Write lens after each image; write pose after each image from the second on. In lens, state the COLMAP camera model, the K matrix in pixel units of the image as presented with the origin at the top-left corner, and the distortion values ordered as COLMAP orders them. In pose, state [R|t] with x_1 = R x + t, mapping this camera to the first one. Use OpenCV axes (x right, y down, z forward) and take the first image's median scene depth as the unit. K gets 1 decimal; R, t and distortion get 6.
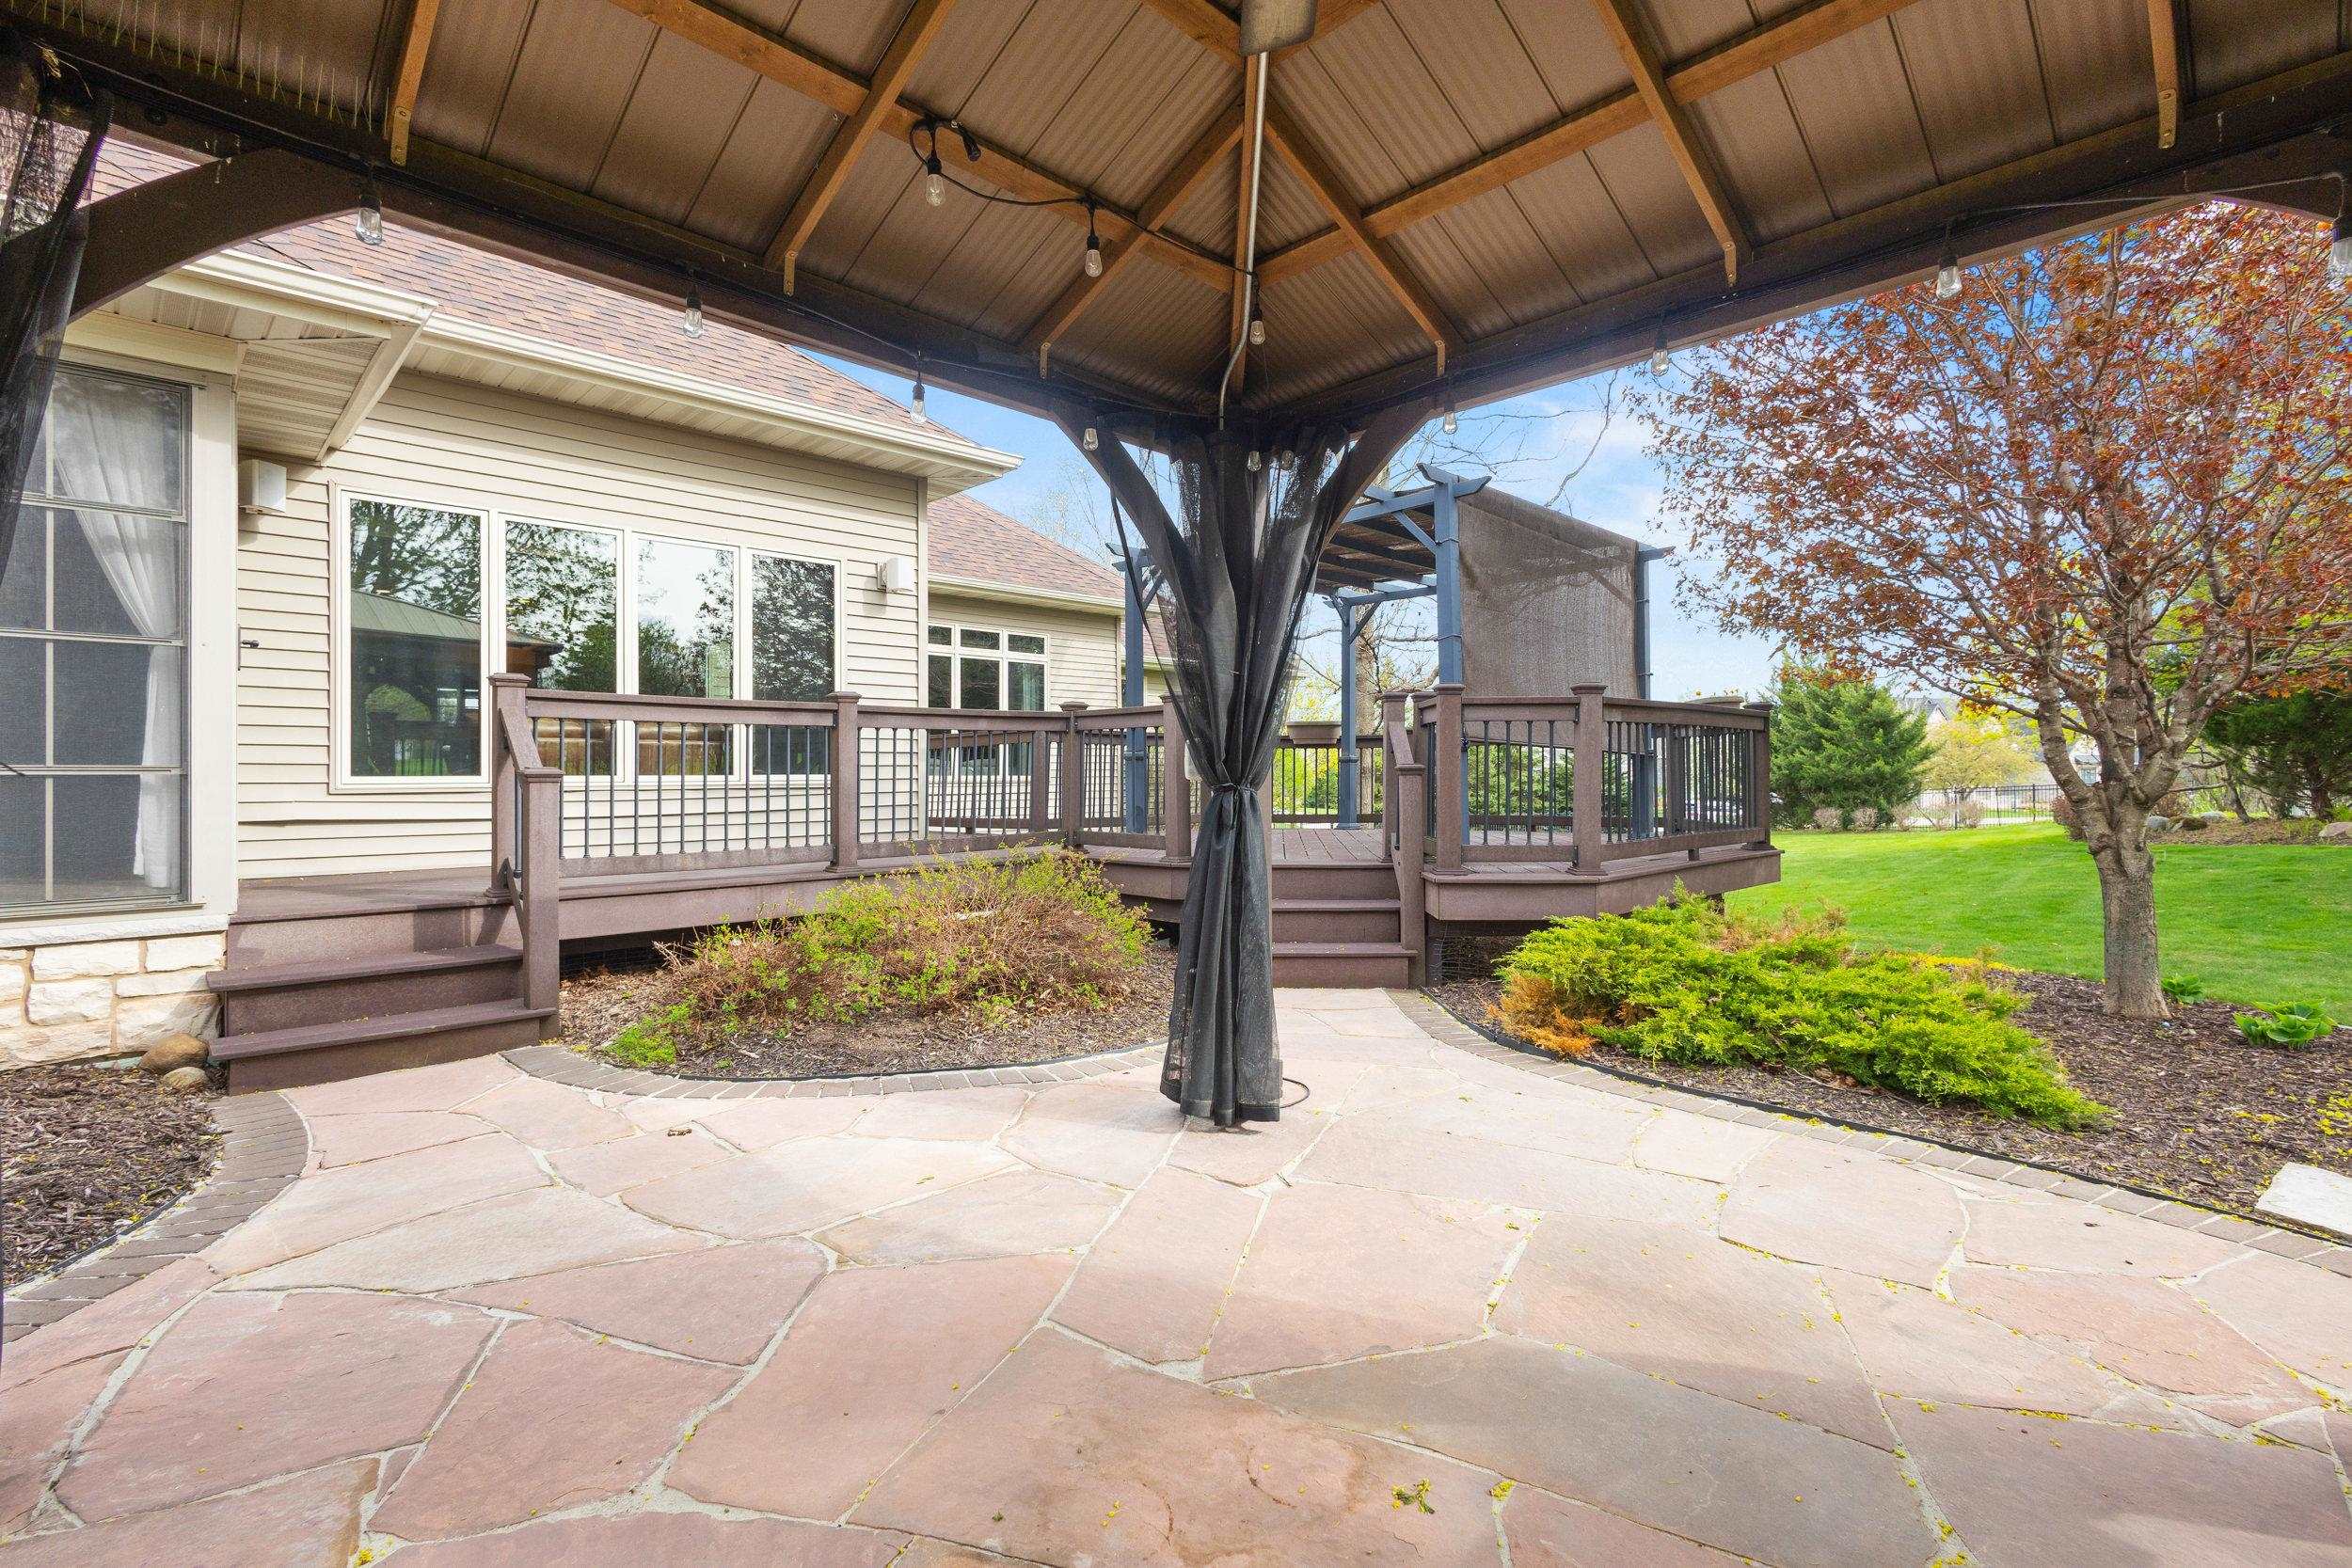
lens RADIAL K [[1082.5, 0, 1179.2], [0, 1082.5, 776.0], [0, 0, 1]] dist [0.009595, -0.004617]
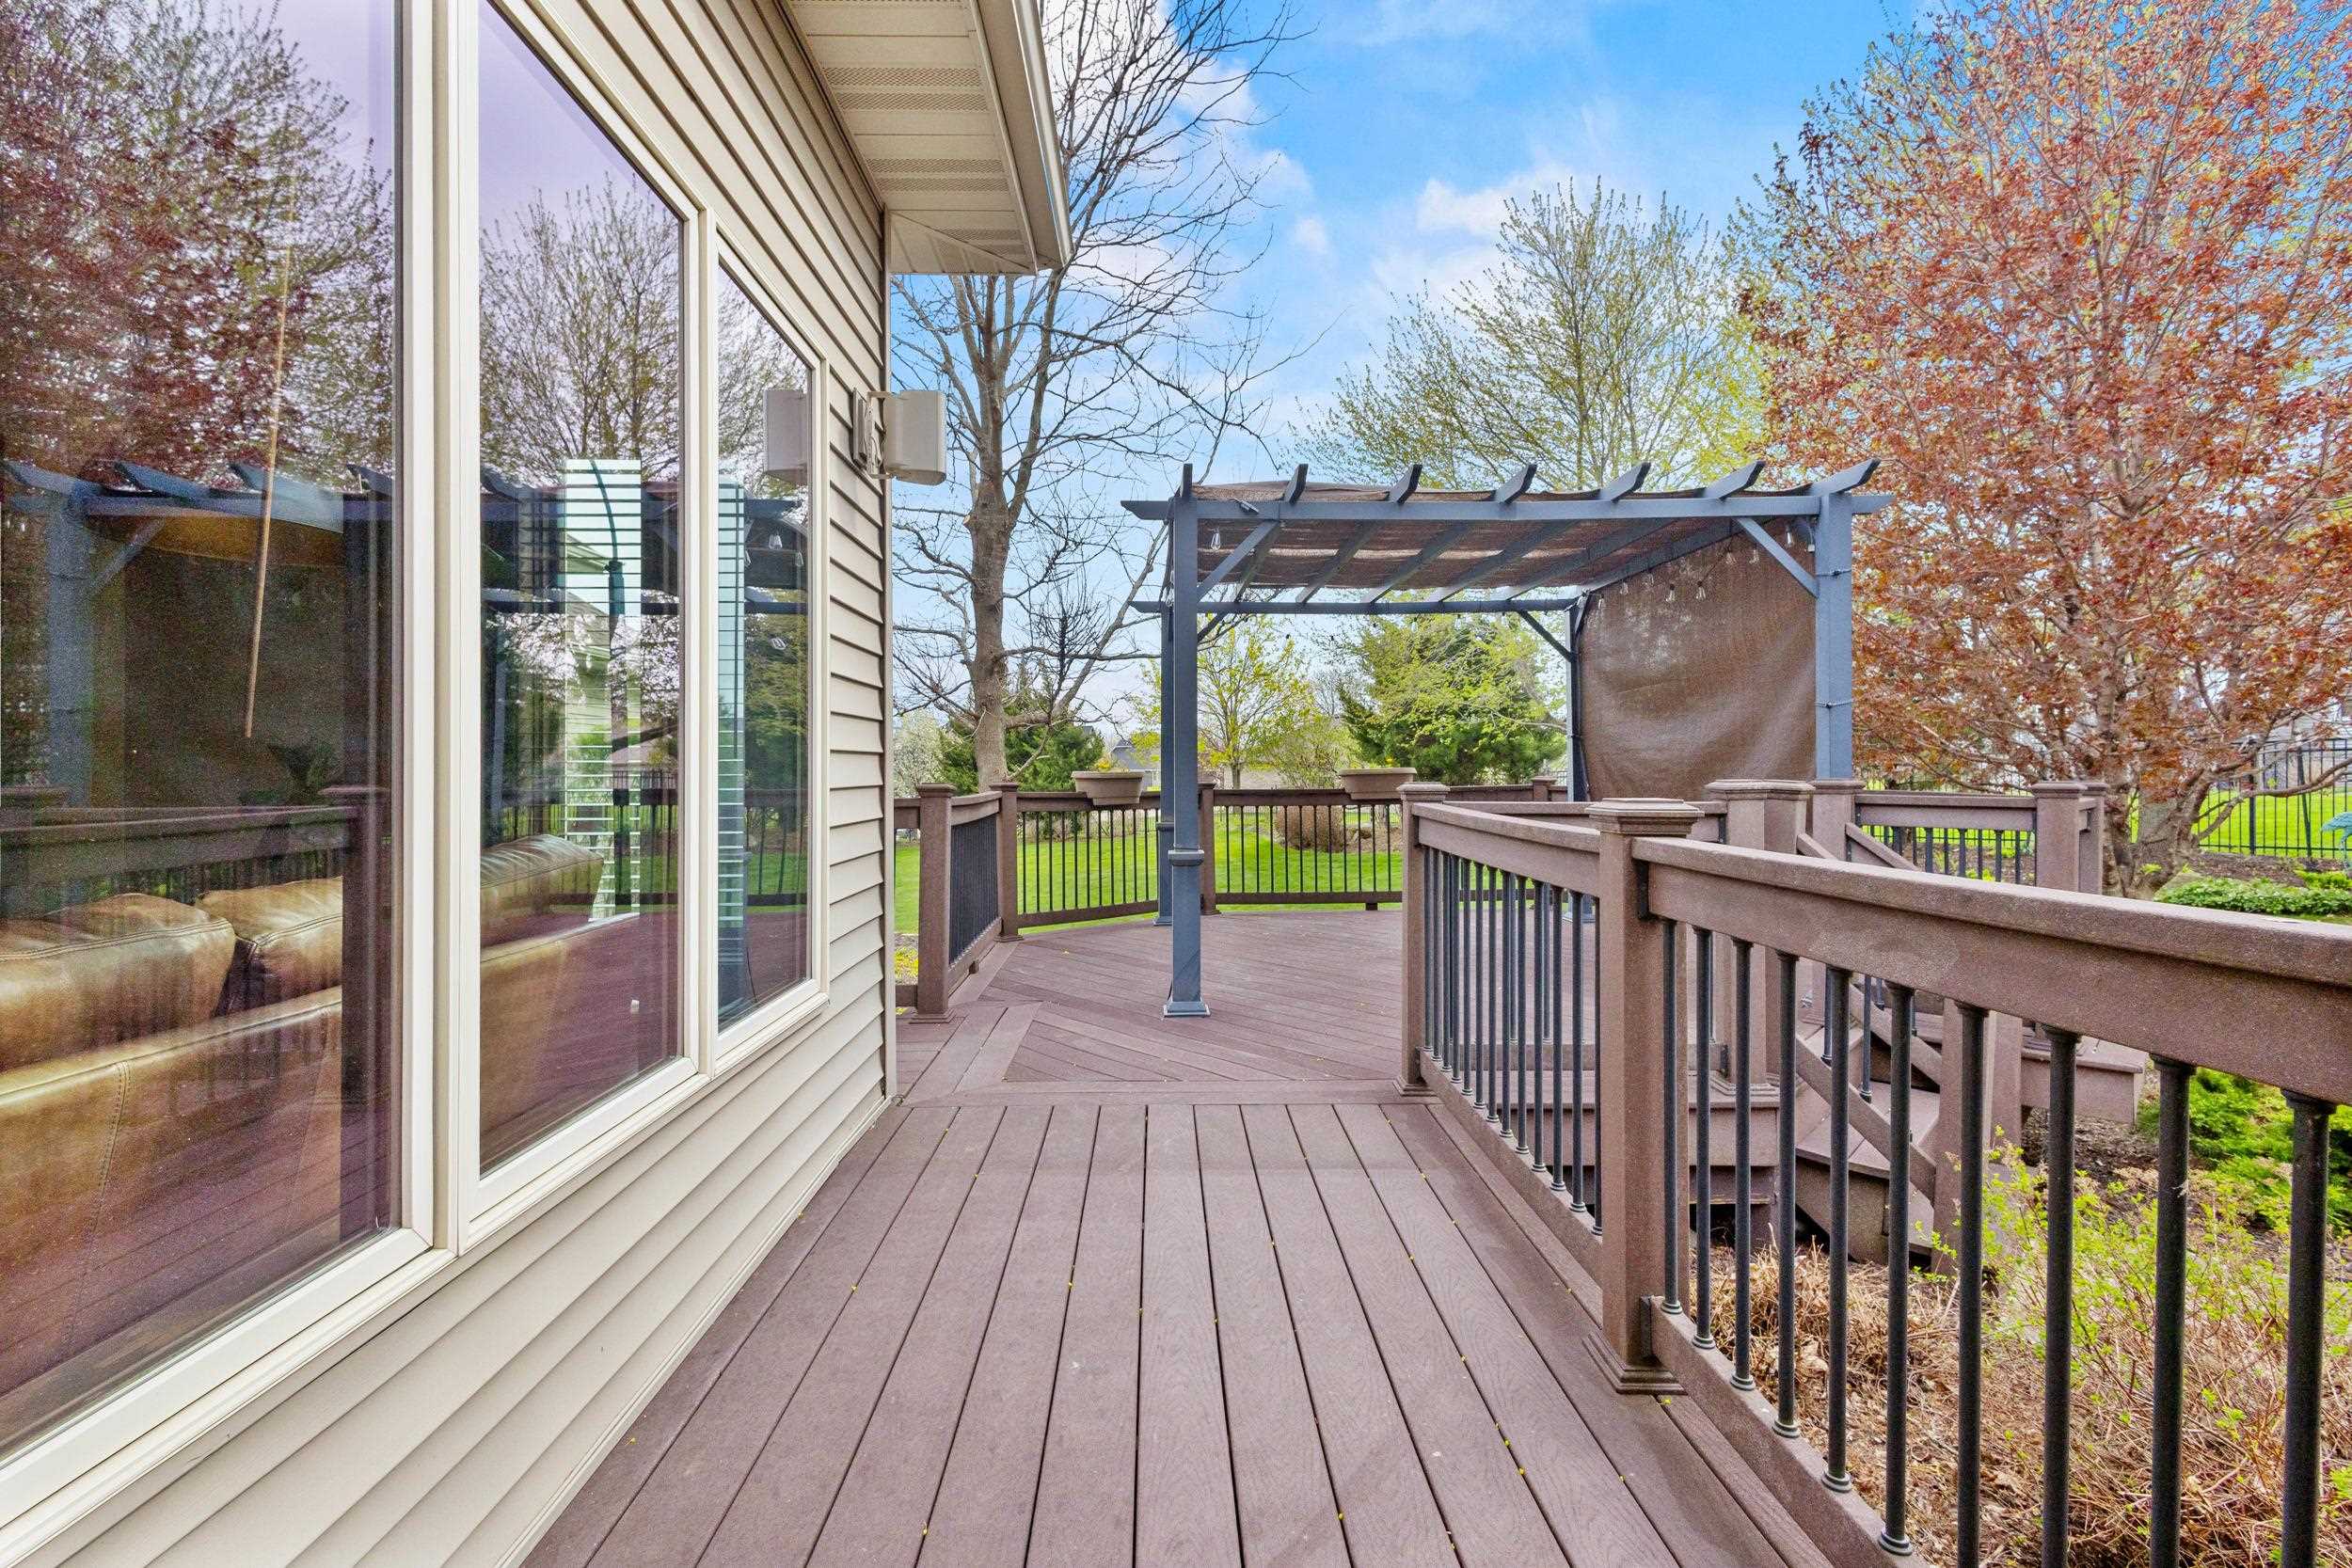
lens RADIAL K [[1082.5, 0, 1182.9], [0, 1082.5, 782.1], [0, 0, 1]] dist [0.009595, -0.004617]
pose [[0.676686, -0.004982, 0.736255, -0.107328], [0.001529, 0.999984, 0.005361, -0.014397], [-0.736270, -0.002503, 0.676683, 0.153801]]
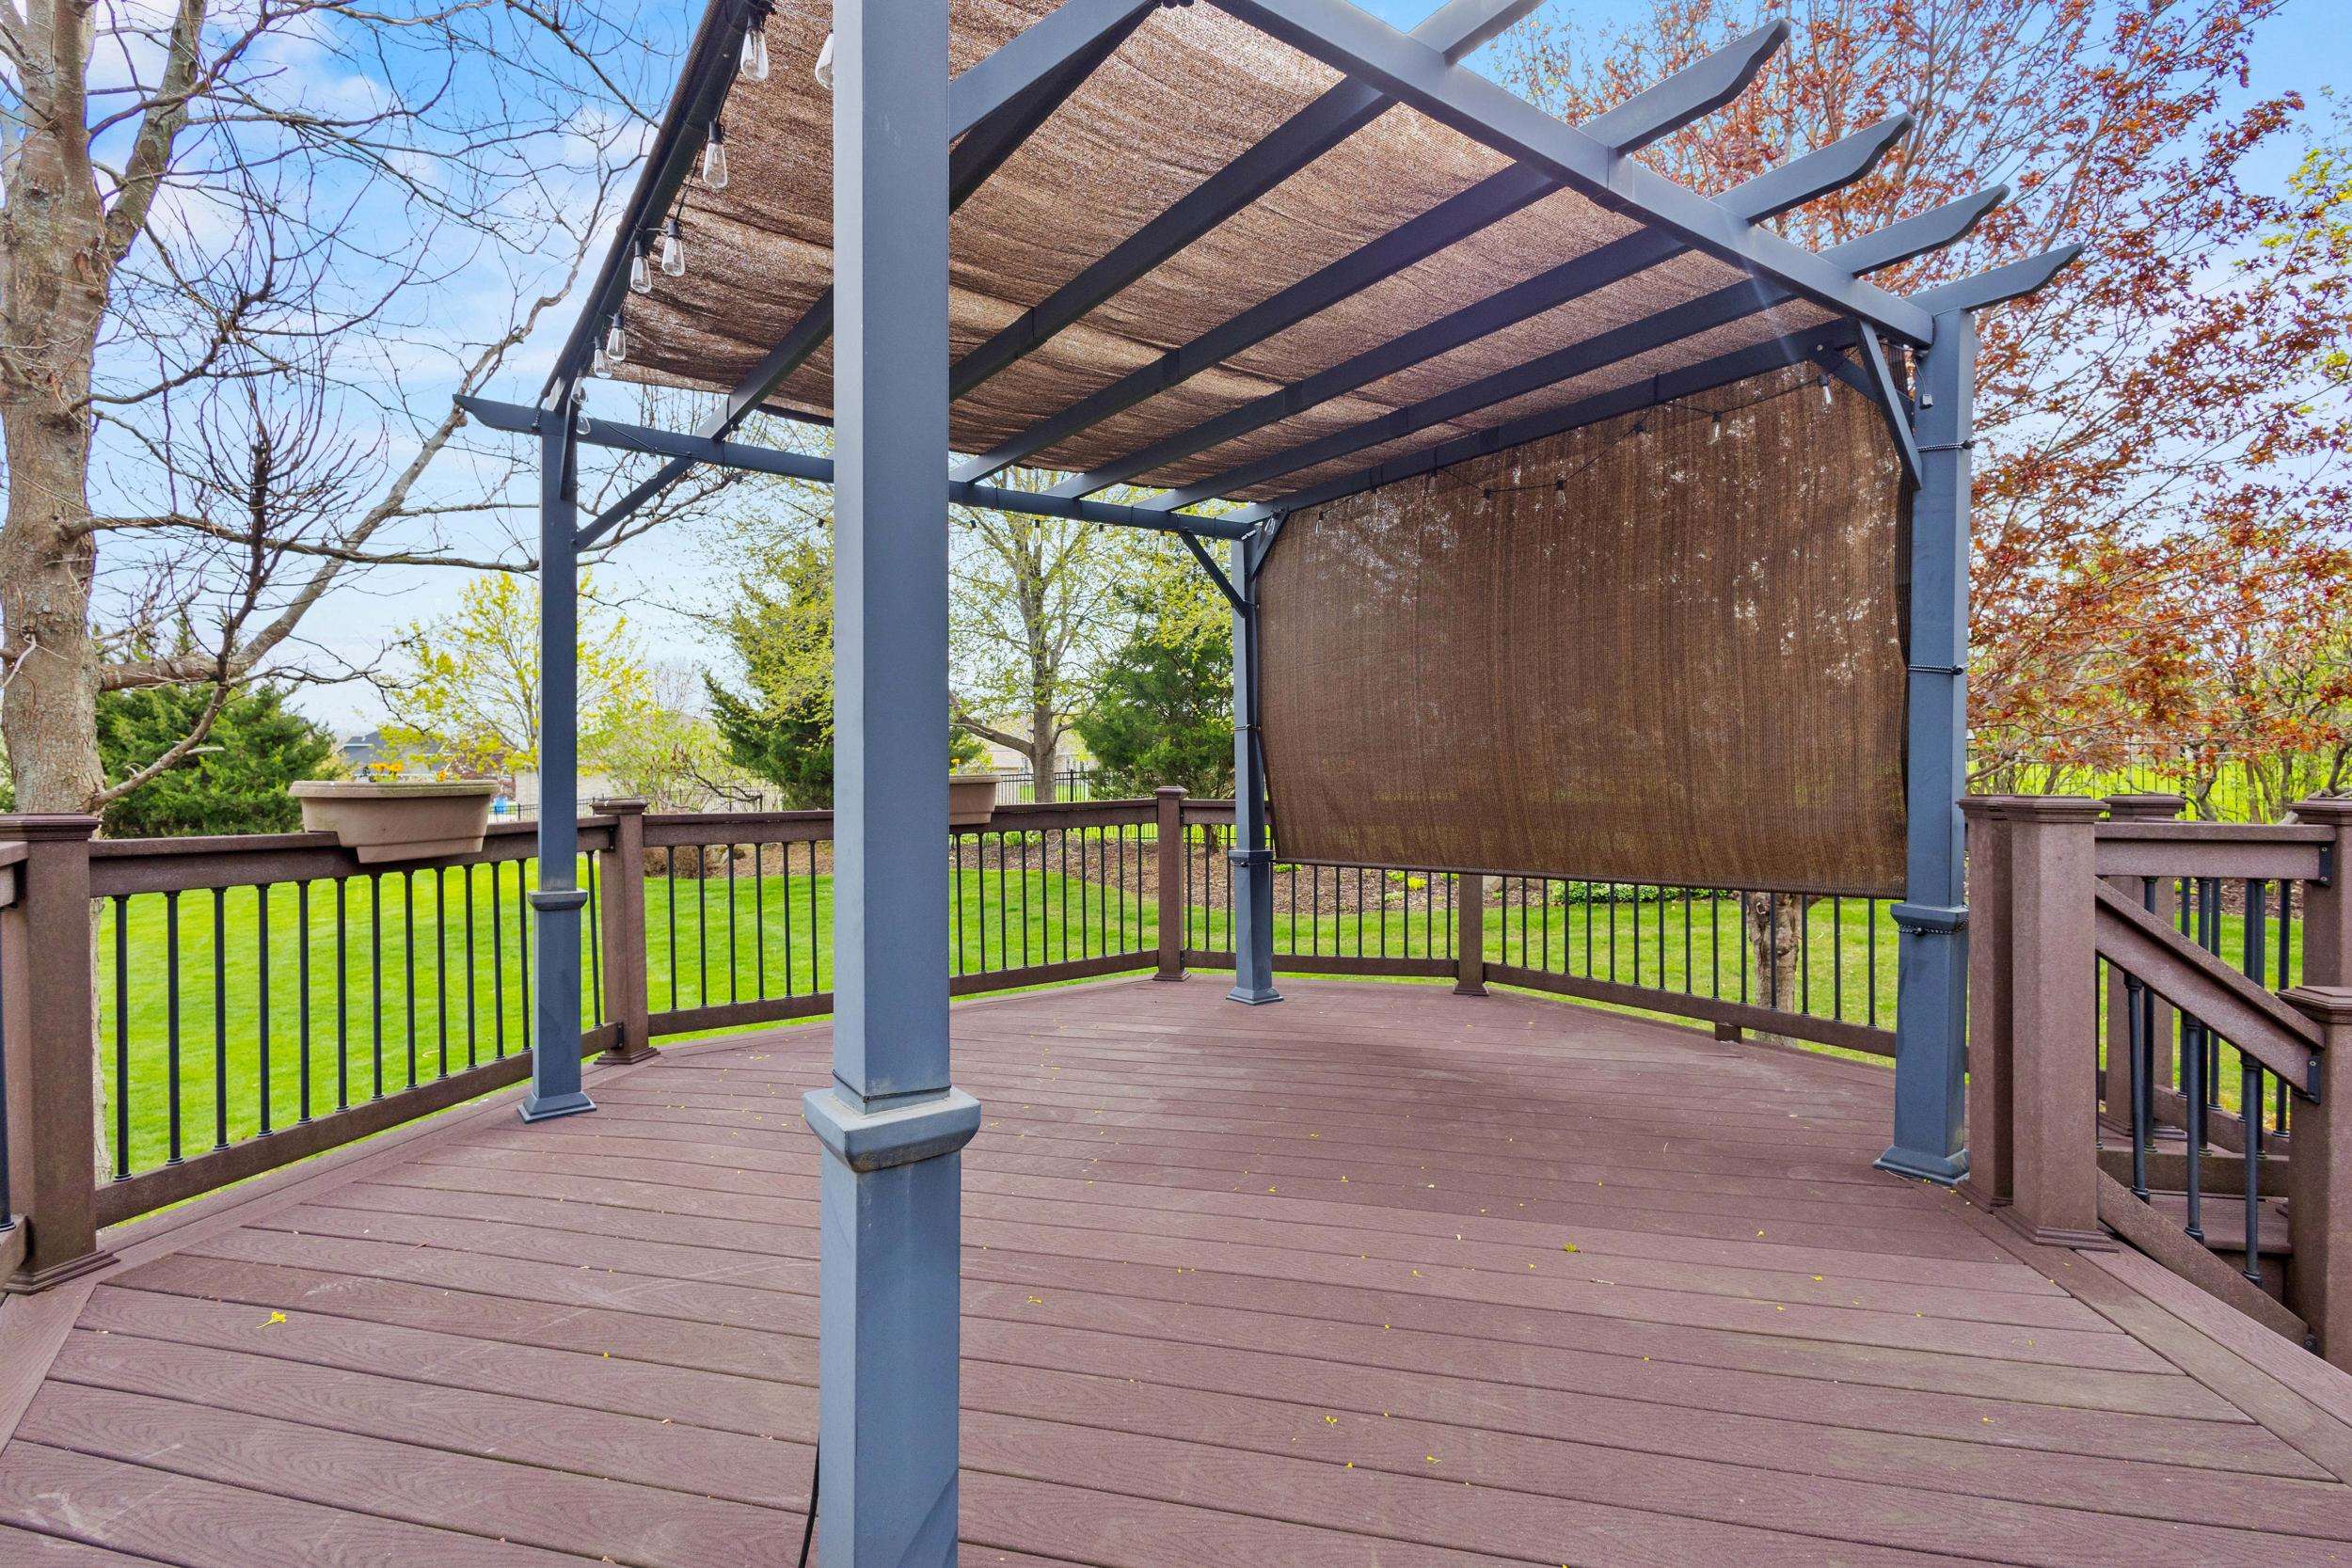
lens RADIAL K [[1082.5, 0, 1176.7], [0, 1082.5, 778.6], [0, 0, 1]] dist [0.009595, -0.004617]
pose [[0.151072, 0.000889, 0.988522, -0.043565], [0.003285, 0.999994, -0.001401, -0.015269], [-0.988517, 0.003459, 0.151068, 0.227291]]
